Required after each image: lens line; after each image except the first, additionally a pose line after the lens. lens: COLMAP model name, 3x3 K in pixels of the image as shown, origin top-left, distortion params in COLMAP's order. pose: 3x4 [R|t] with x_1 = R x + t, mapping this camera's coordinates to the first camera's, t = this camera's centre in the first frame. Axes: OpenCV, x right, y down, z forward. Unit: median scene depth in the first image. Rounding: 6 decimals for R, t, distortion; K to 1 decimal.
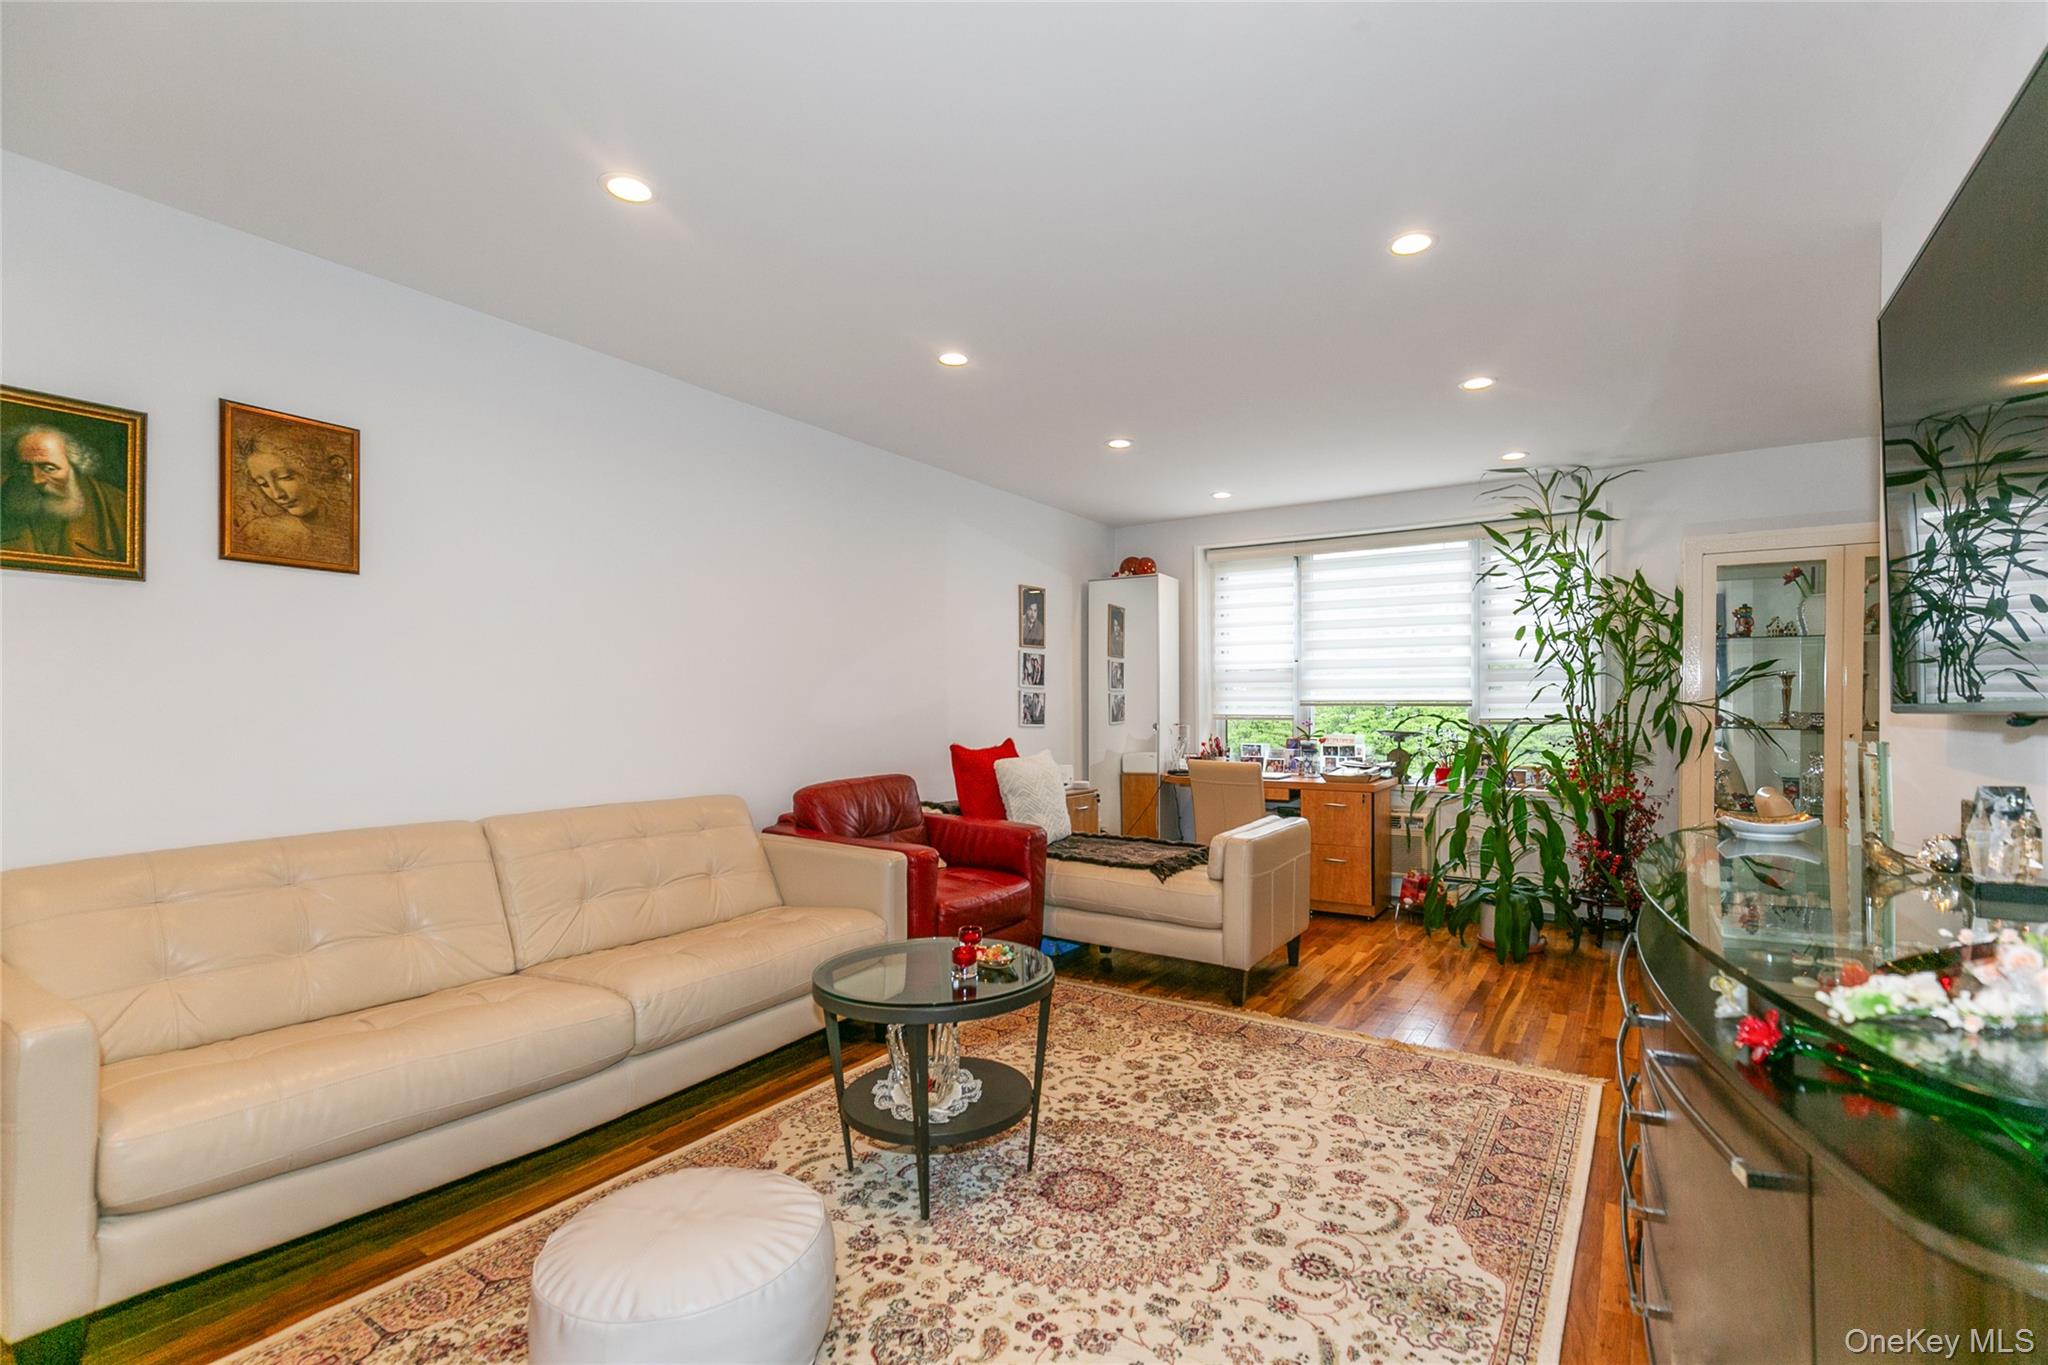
lens RADIAL K [[932.7, 0, 1055.2], [0, 932.7, 698.7], [0, 0, 1]] dist [0.010727, -0.000569]
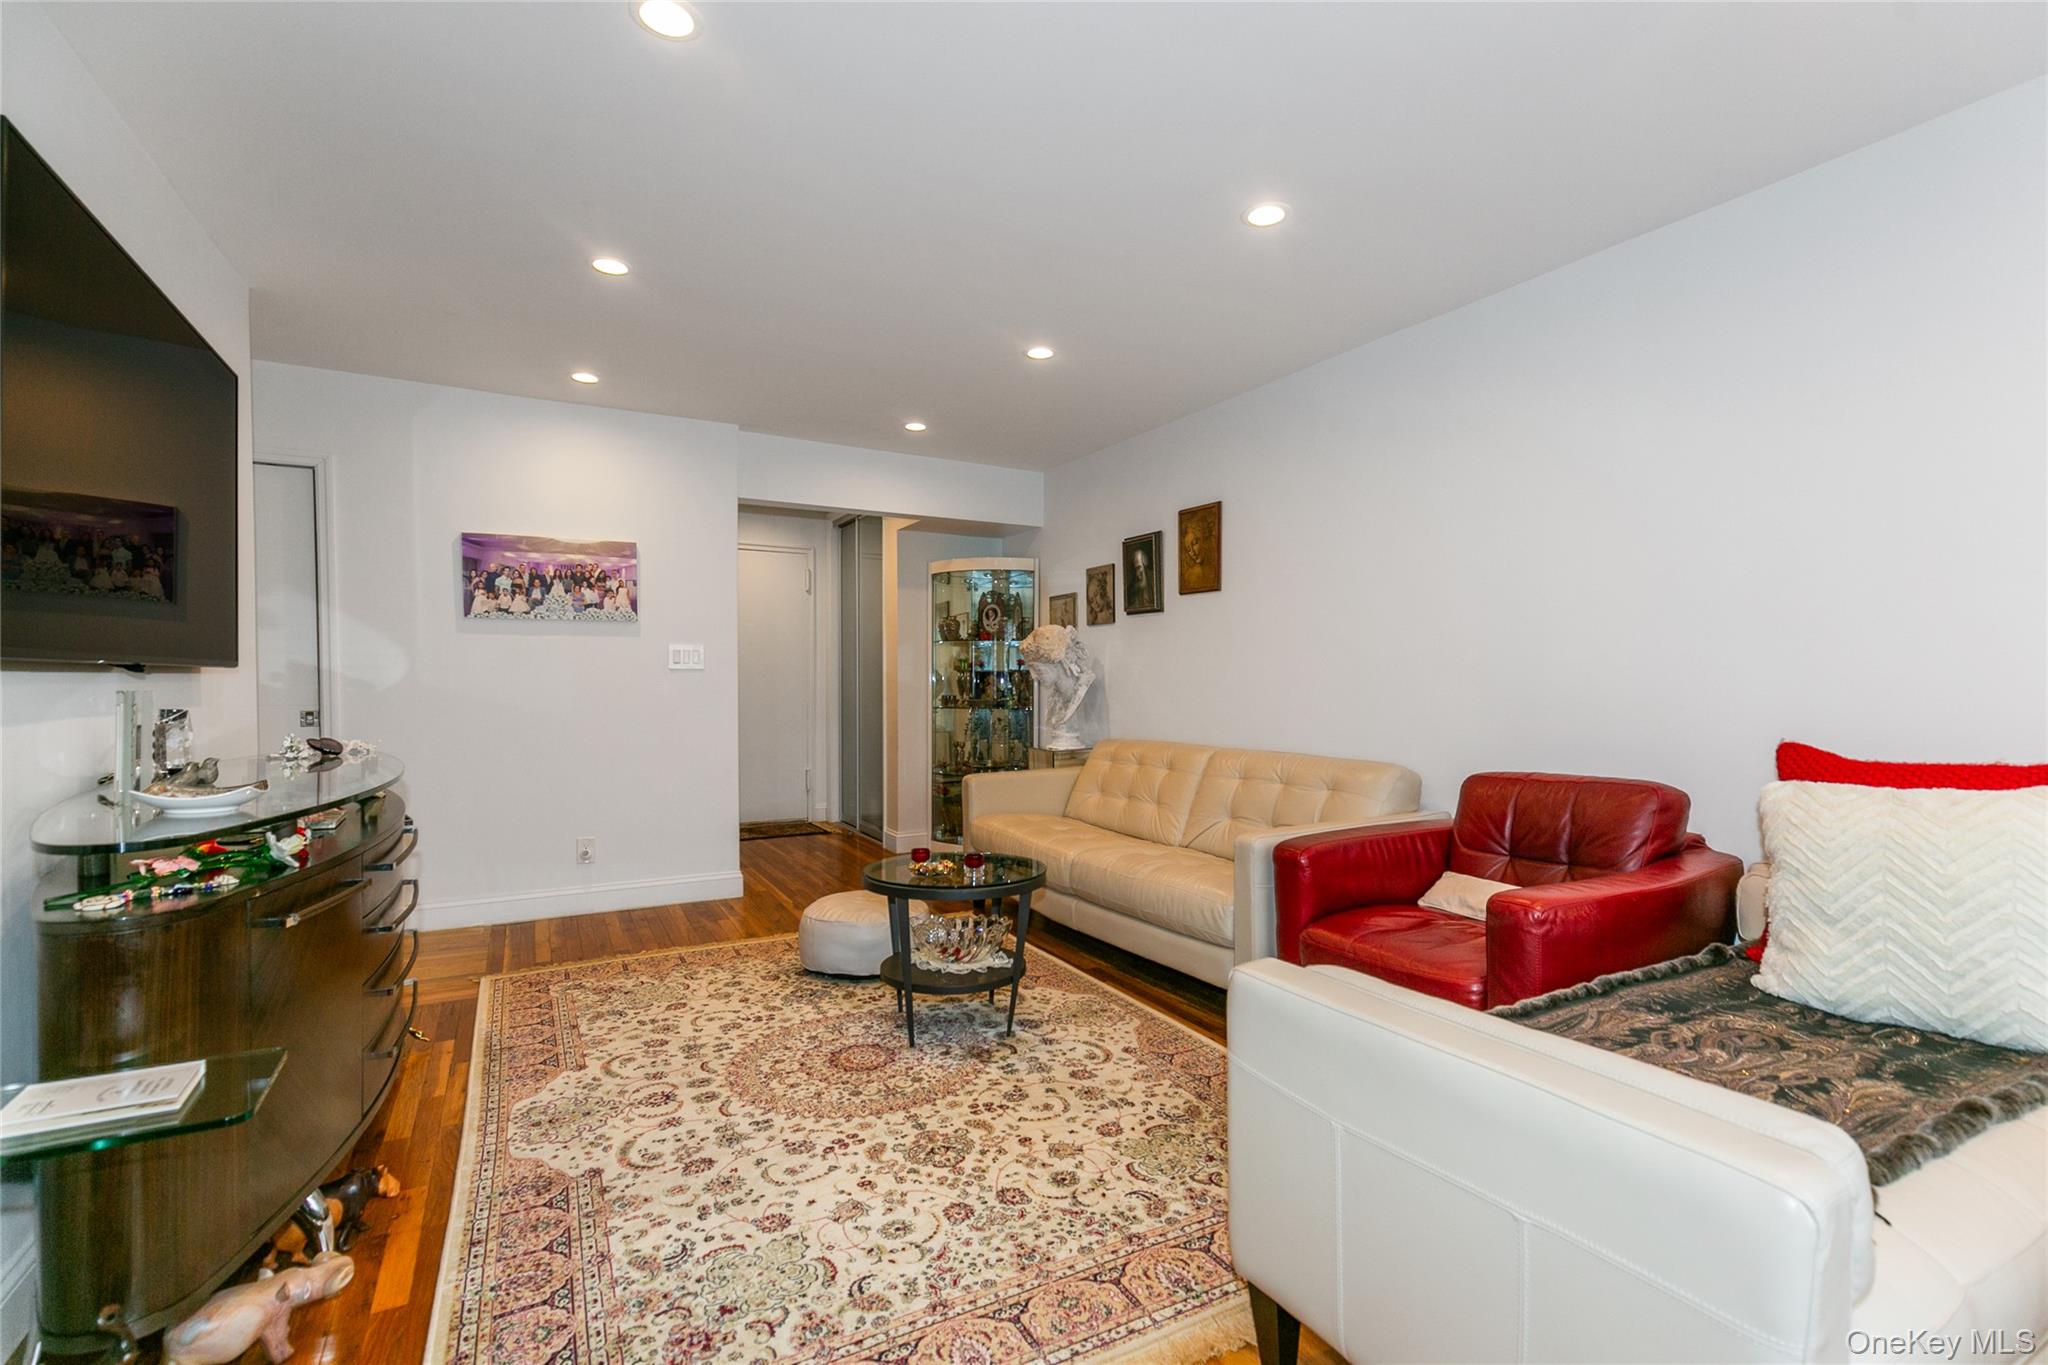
lens RADIAL K [[932.7, 0, 1029.5], [0, 932.7, 686.8], [0, 0, 1]] dist [0.010727, -0.000569]
pose [[-0.486419, 0.003541, -0.873719, 0.879620], [0.005379, 0.999985, 0.001058, 0.032221], [0.873709, -0.004185, -0.486431, 1.585806]]
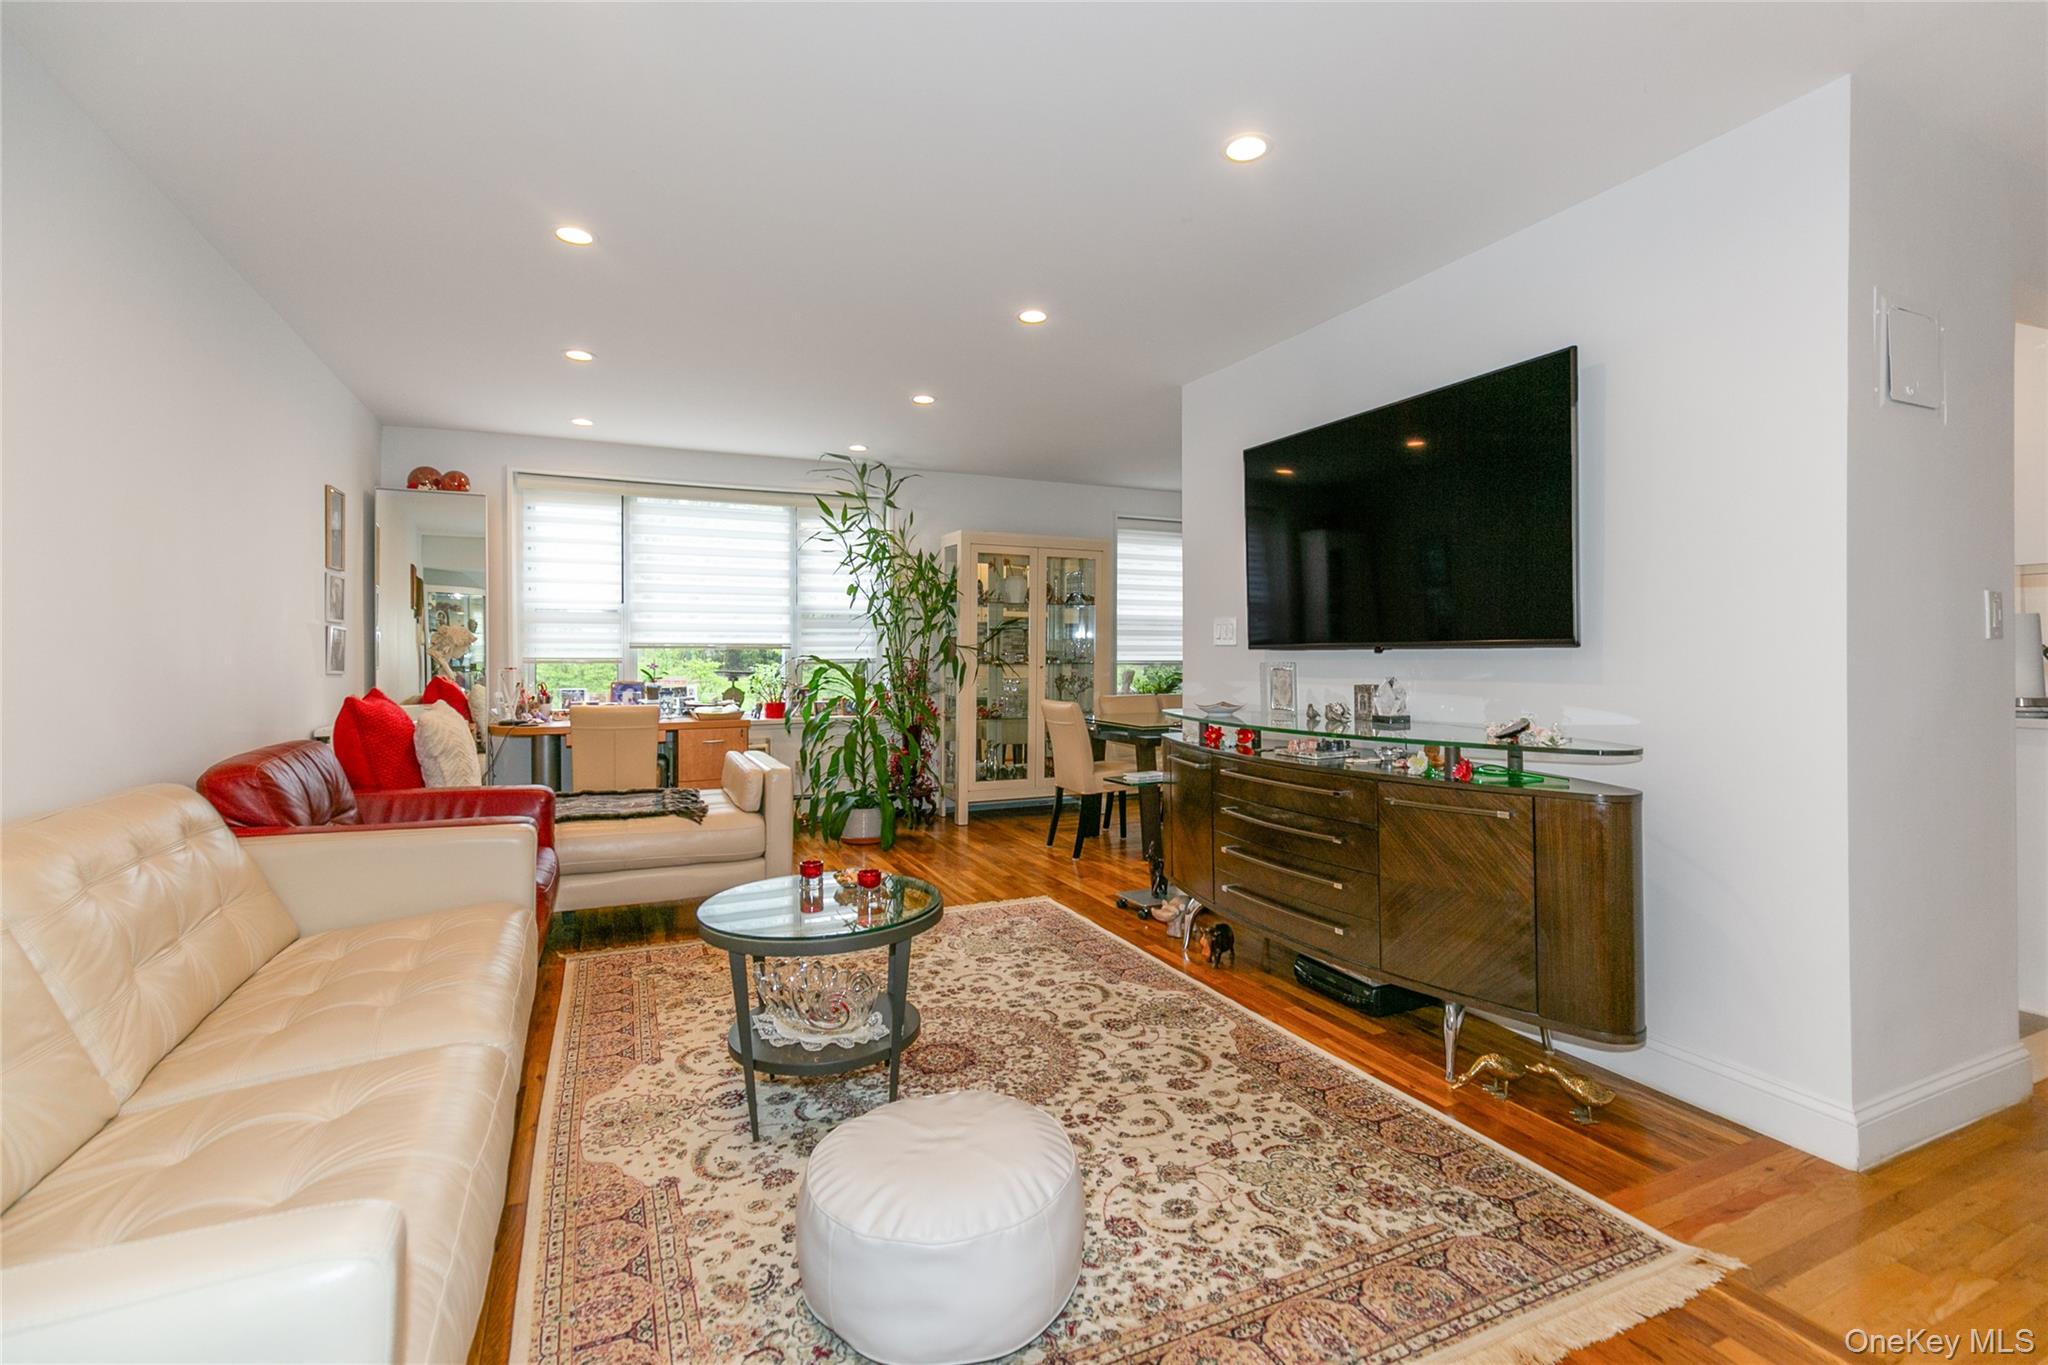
lens RADIAL K [[932.7, 0, 1034.4], [0, 932.7, 644.4], [0, 0, 1]] dist [0.010727, -0.000569]
pose [[0.534076, 0.006489, 0.845411, -0.792339], [-0.005252, 0.999977, -0.004358, 0.012737], [-0.845420, -0.002113, 0.534098, 0.249945]]
